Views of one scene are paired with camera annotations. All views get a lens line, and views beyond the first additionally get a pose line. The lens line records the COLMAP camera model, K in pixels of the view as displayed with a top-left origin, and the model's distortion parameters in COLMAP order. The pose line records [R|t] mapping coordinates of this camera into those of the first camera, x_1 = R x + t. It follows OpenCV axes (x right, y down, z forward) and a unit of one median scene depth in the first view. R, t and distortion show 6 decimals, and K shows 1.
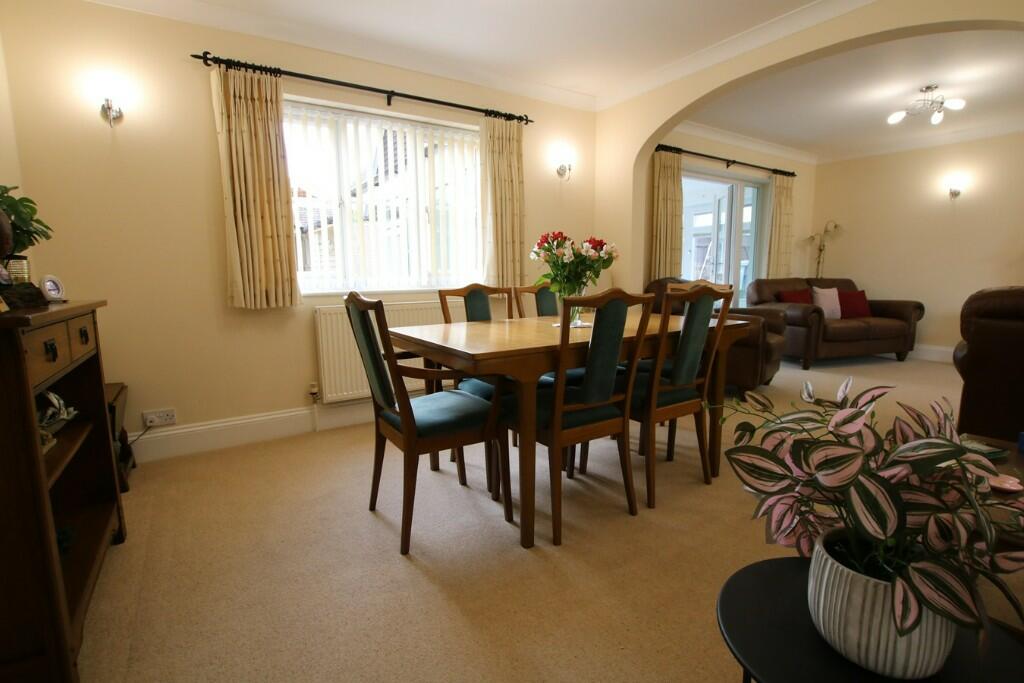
lens RADIAL K [[485.1, 0, 512.0], [0, 485.1, 341.5], [0, 0, 1]] dist [-0.028174, 0.000047]
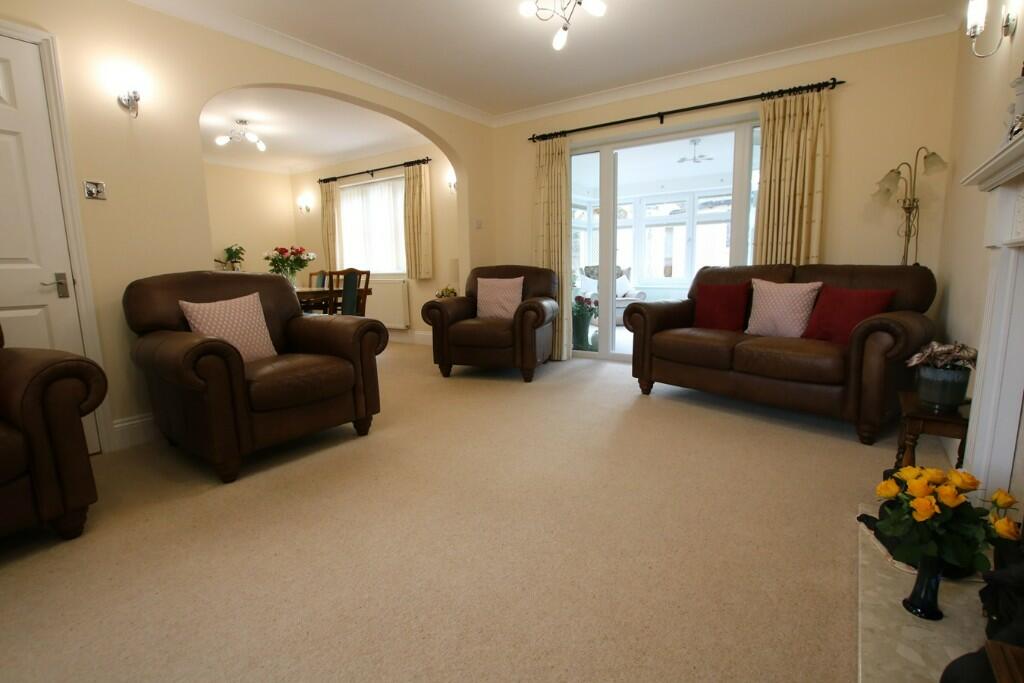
lens RADIAL K [[485.1, 0, 512.0], [0, 485.1, 341.5], [0, 0, 1]] dist [-0.028174, 0.000047]
pose [[0.386130, 0.104290, -0.916530, 1.331407], [-0.147678, 0.987762, 0.050180, -0.029041], [0.910546, 0.115975, 0.396806, 0.636303]]
